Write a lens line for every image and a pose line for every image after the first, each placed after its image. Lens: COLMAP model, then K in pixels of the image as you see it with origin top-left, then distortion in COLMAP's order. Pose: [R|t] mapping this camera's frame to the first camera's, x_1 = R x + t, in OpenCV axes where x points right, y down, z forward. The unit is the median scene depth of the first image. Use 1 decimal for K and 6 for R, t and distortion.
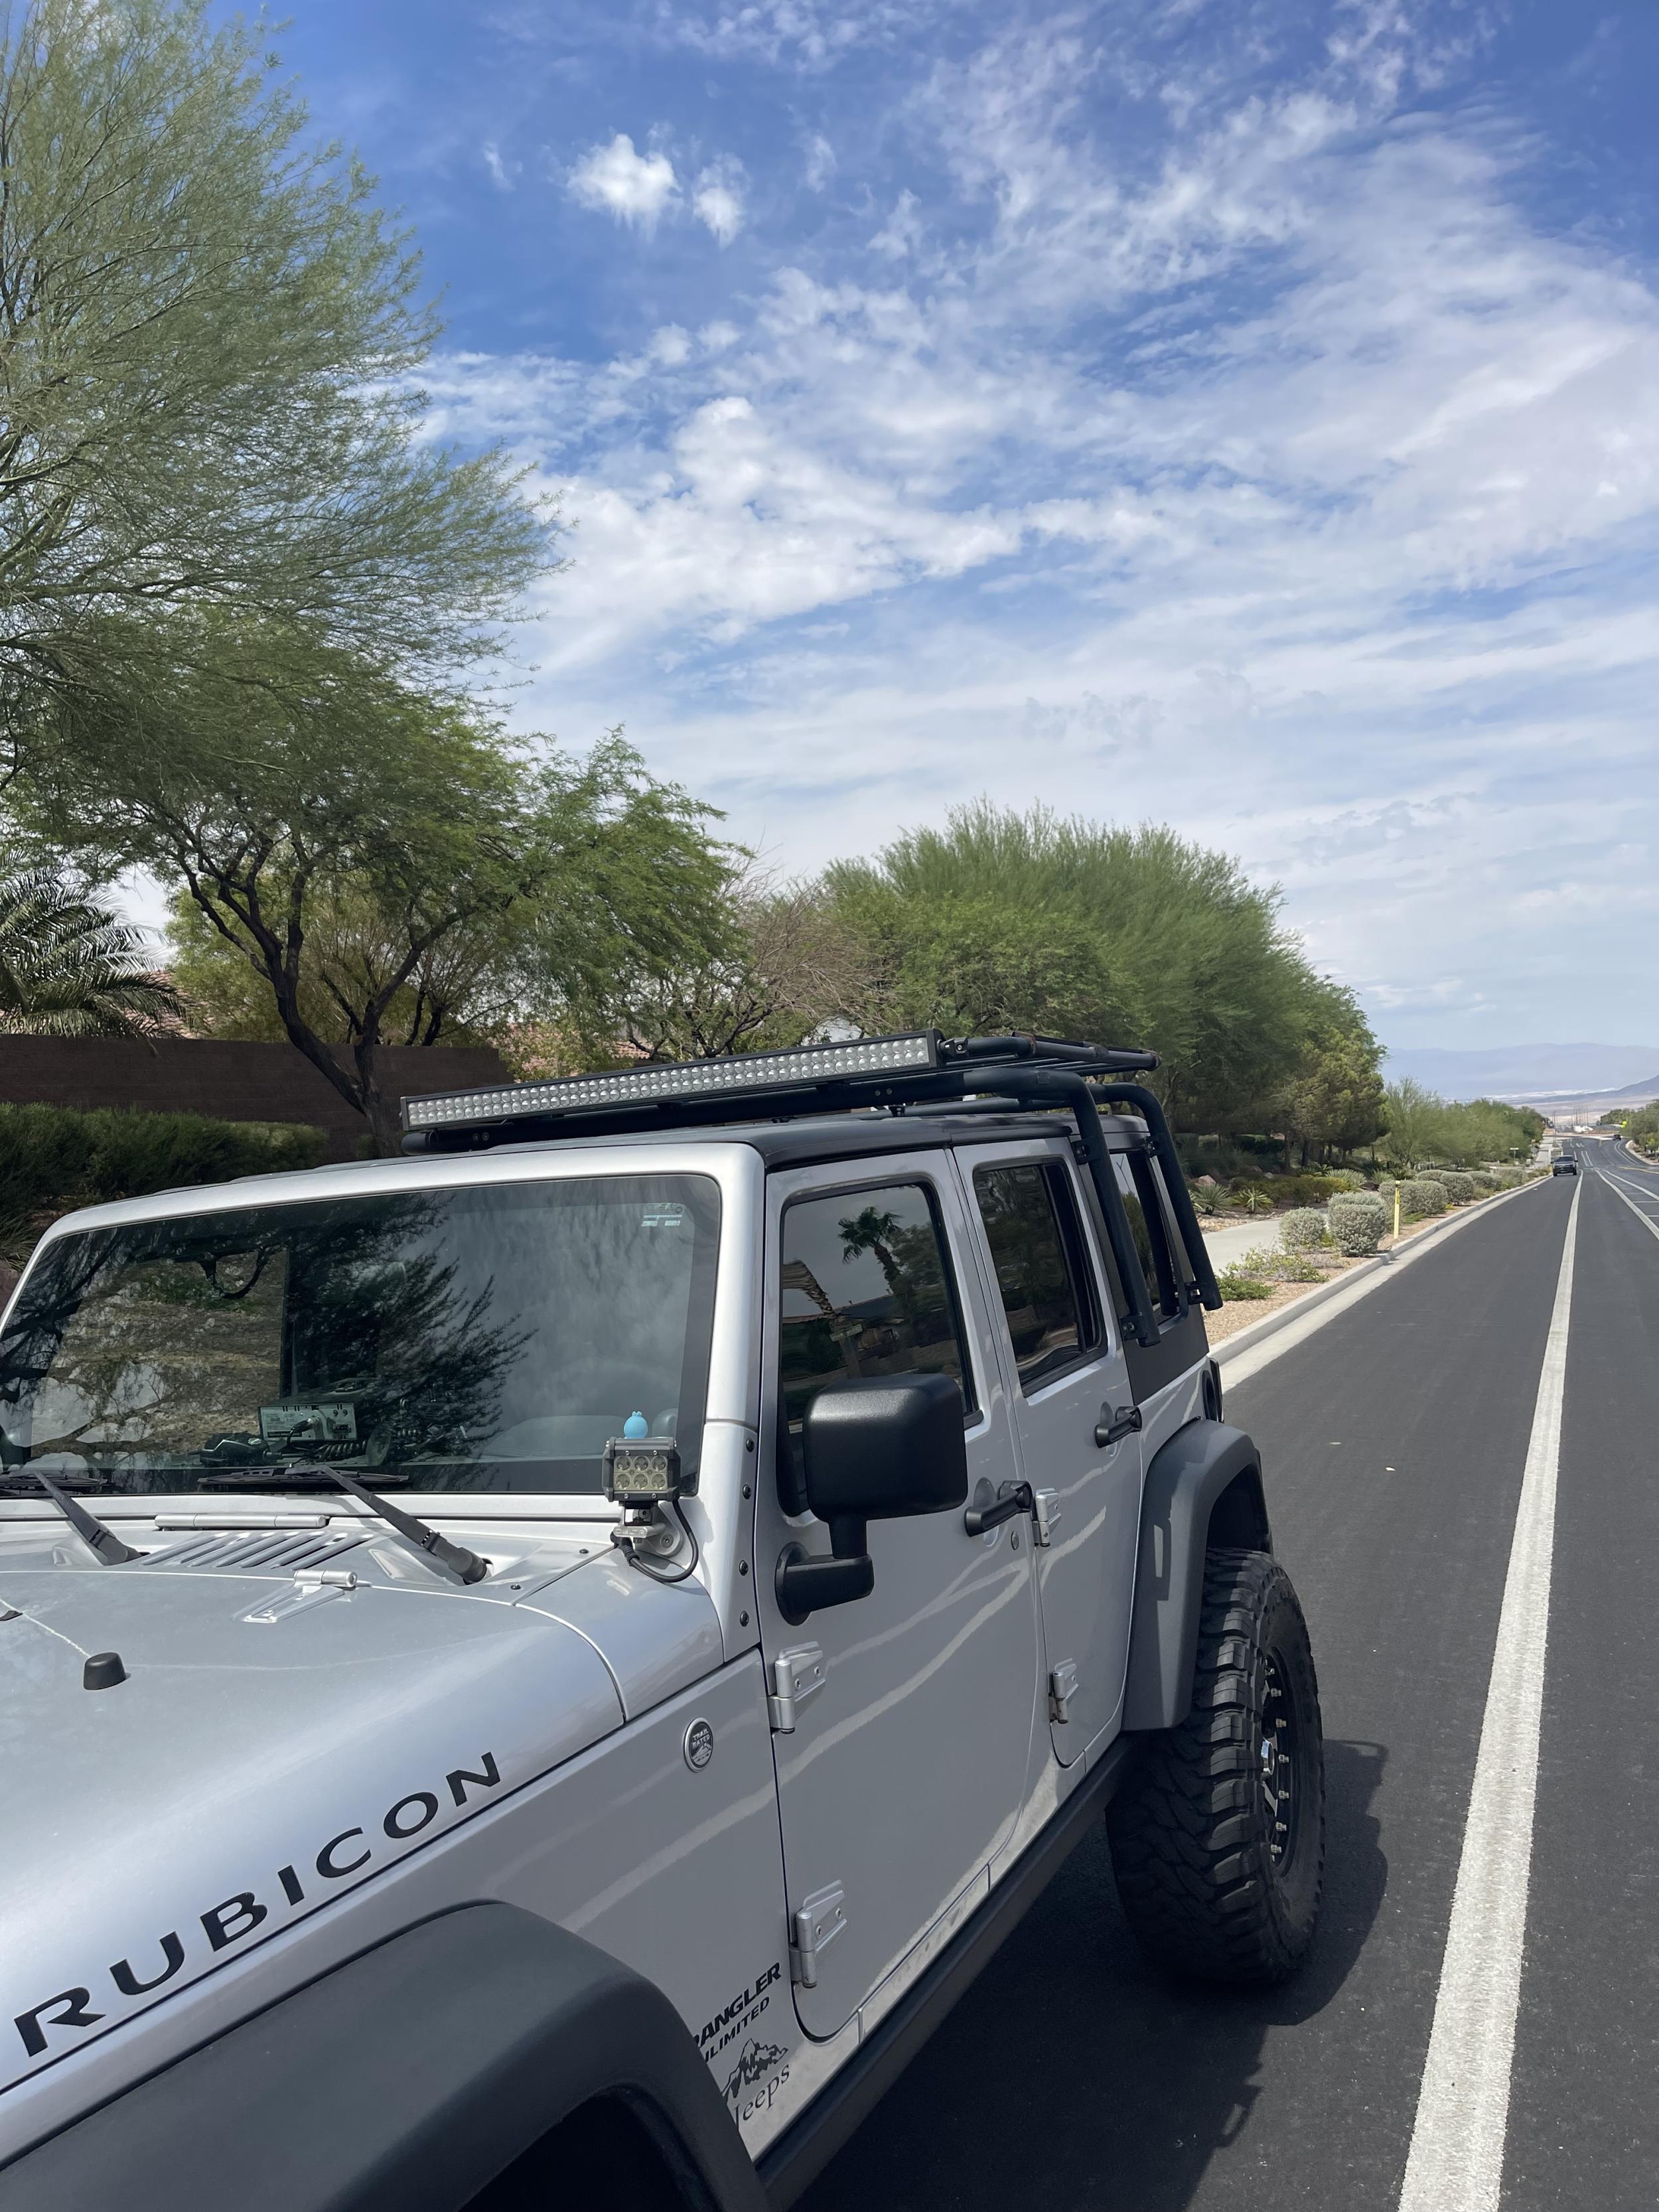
lens RADIAL K [[1655.8, 0, 817.8], [0, 1655.8, 1116.0], [0, 0, 1]] dist [0.055862, -0.076061]
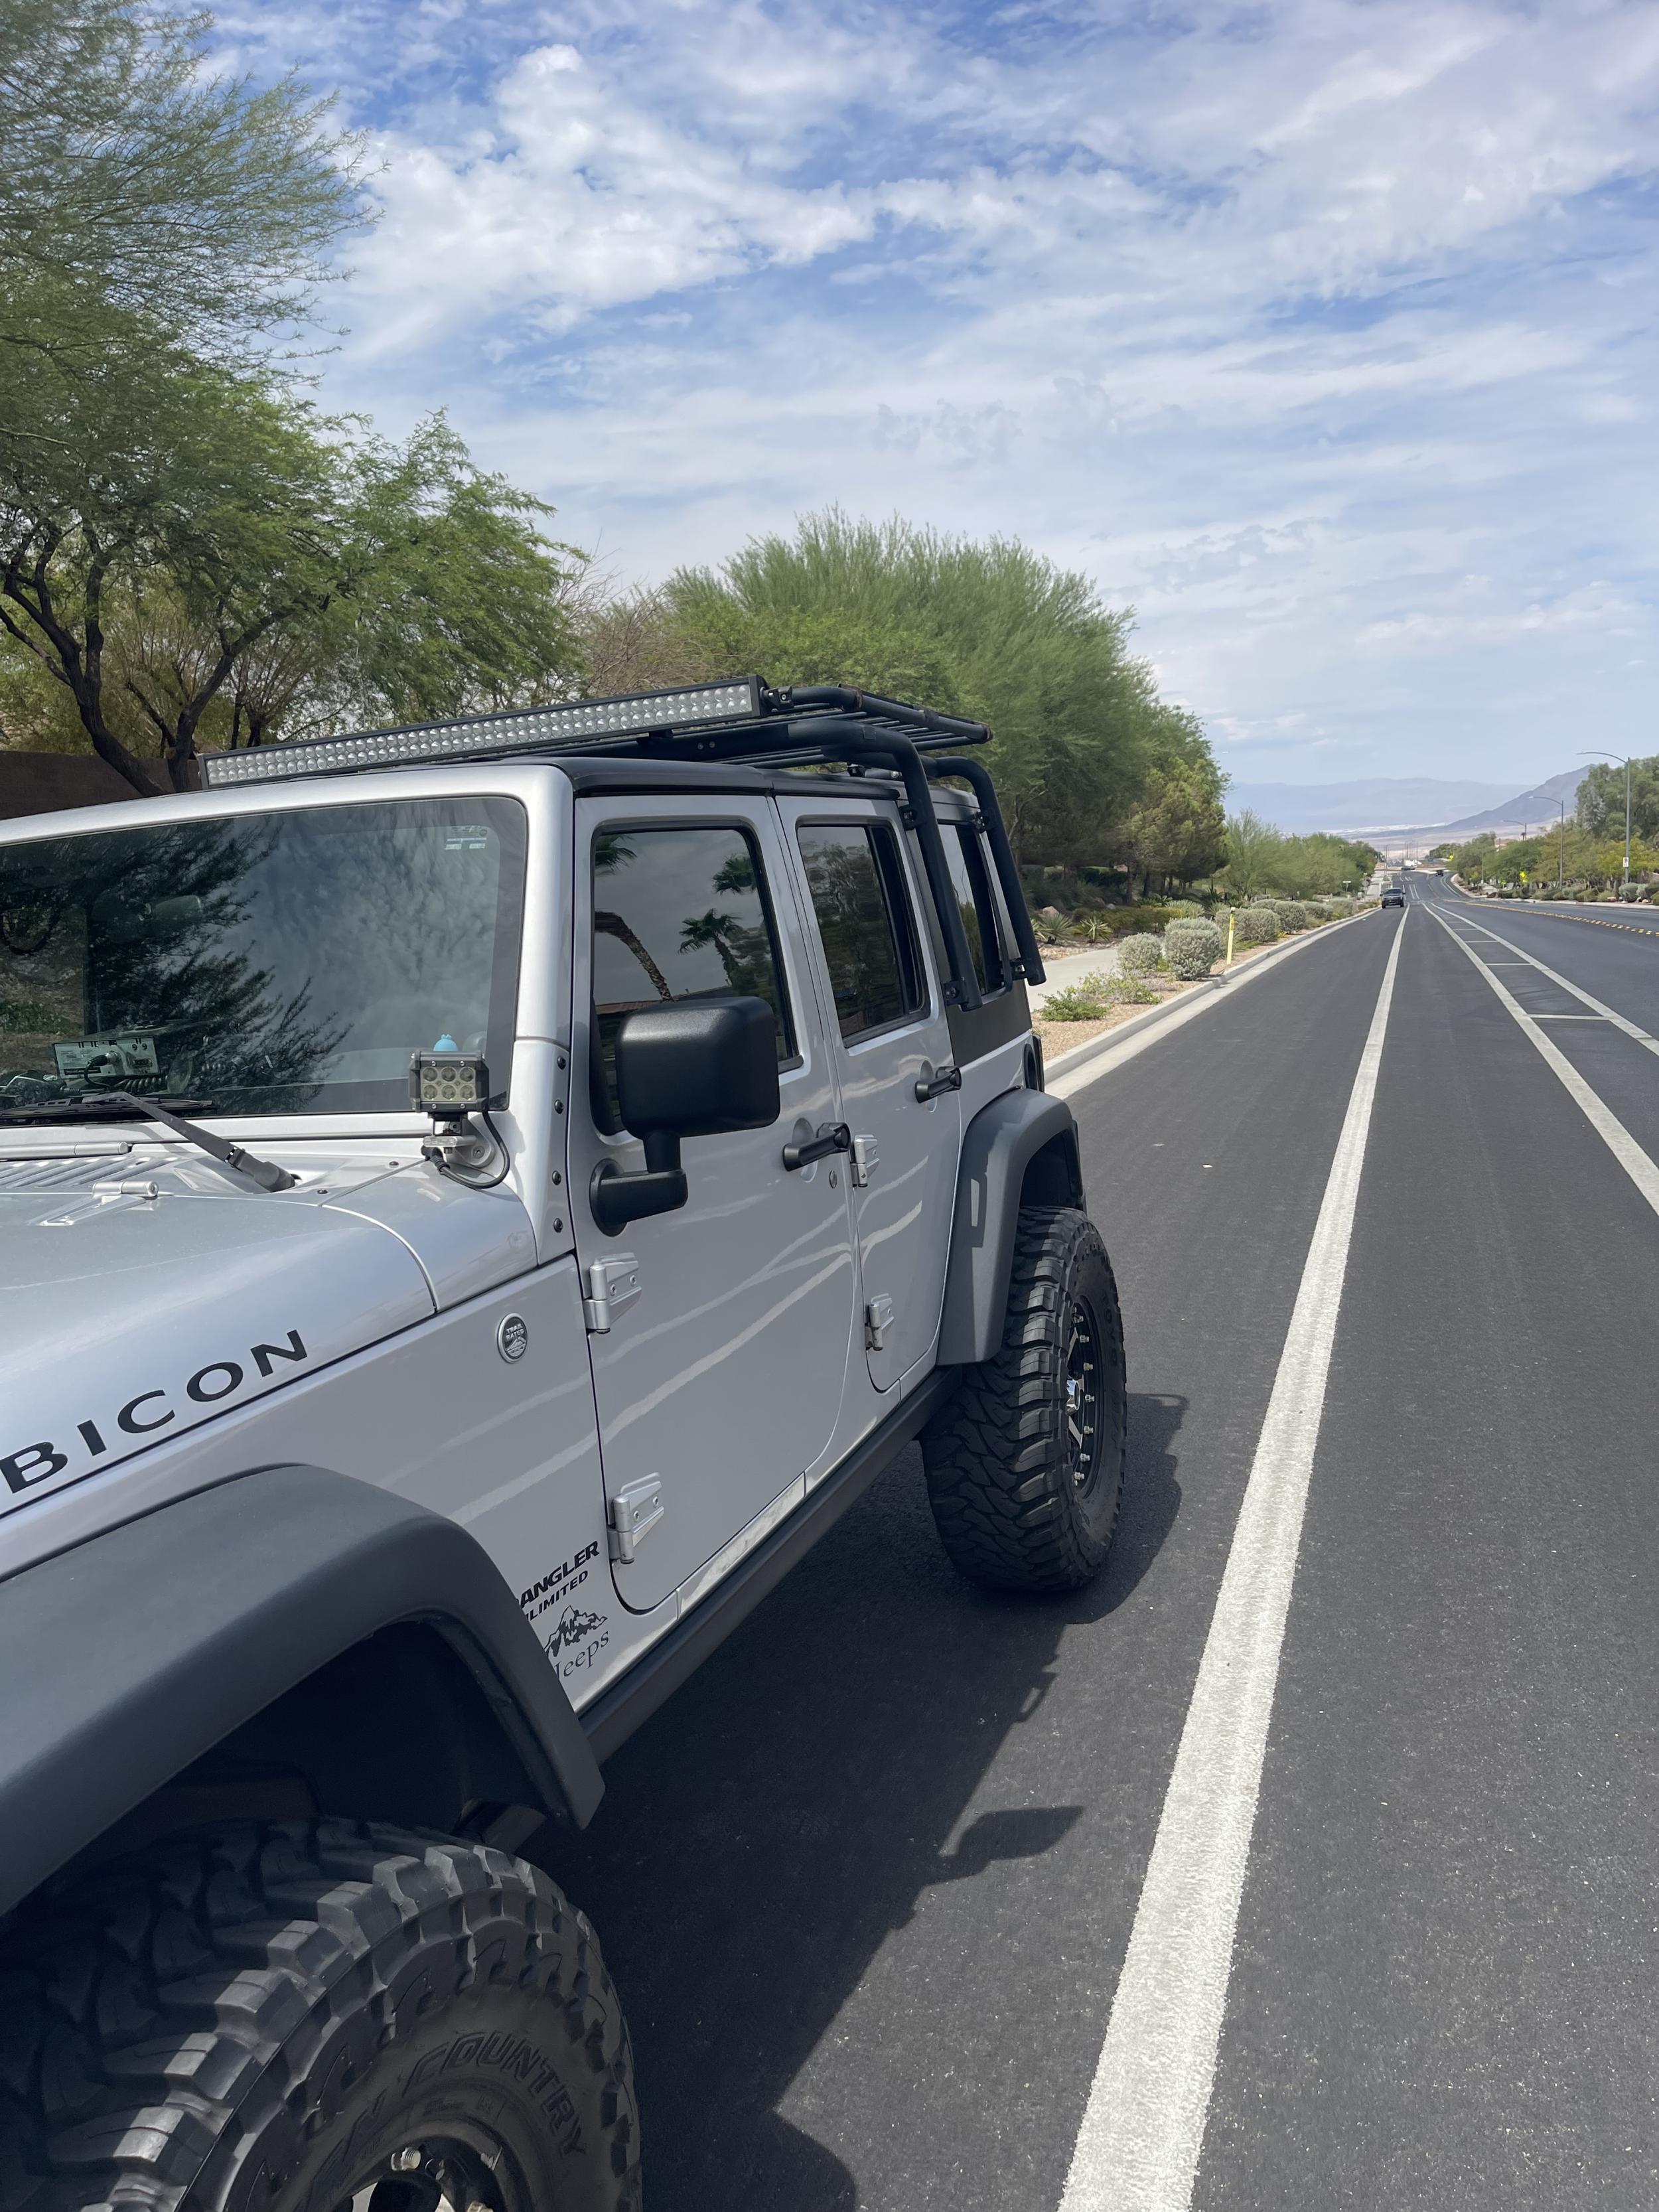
lens RADIAL K [[1655.8, 0, 817.8], [0, 1655.8, 1116.0], [0, 0, 1]] dist [0.055862, -0.076061]
pose [[0.995879, -0.011998, 0.089891, 0.014314], [-0.002391, 0.987391, 0.158280, 0.044659], [-0.090657, -0.157843, 0.983294, -0.001115]]
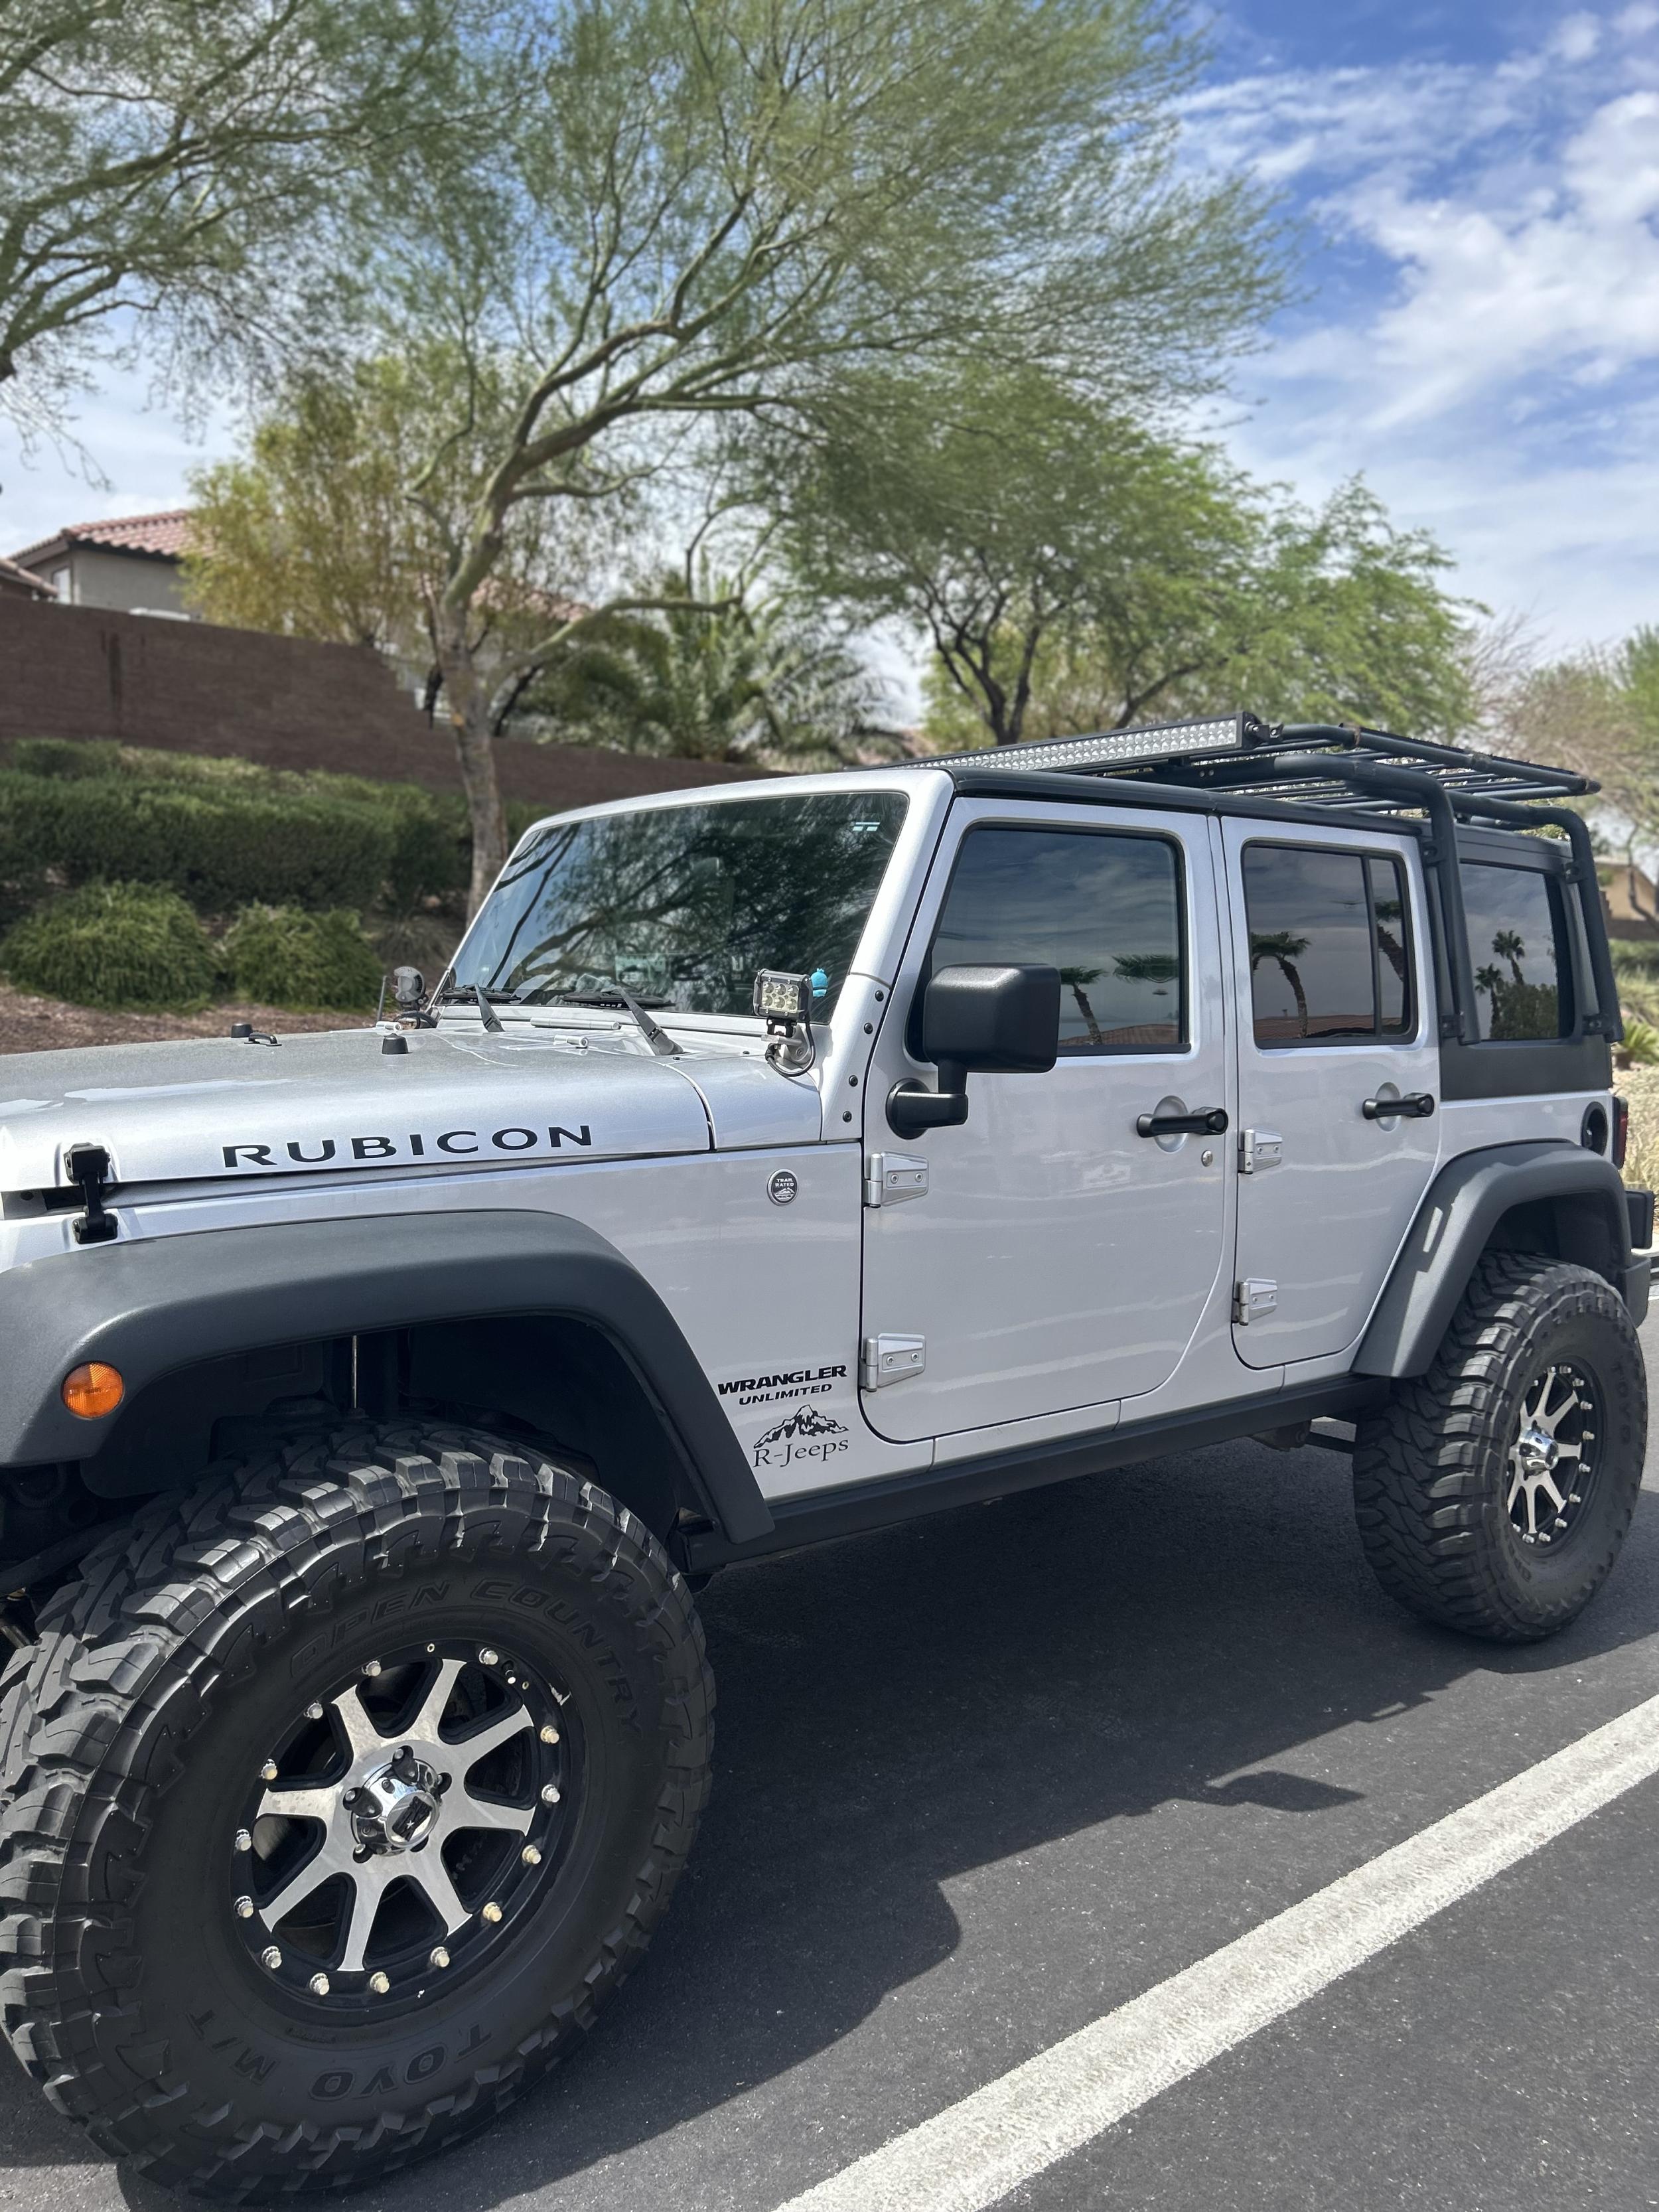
lens RADIAL K [[1649.5, 0, 882.4], [0, 1649.5, 1129.3], [0, 0, 1]] dist [0.089801, -0.152093]
pose [[0.911129, 0.139713, -0.387717, 0.293046], [-0.085429, 0.984377, 0.153961, 0.064095], [0.403170, -0.107156, 0.908830, -0.109651]]
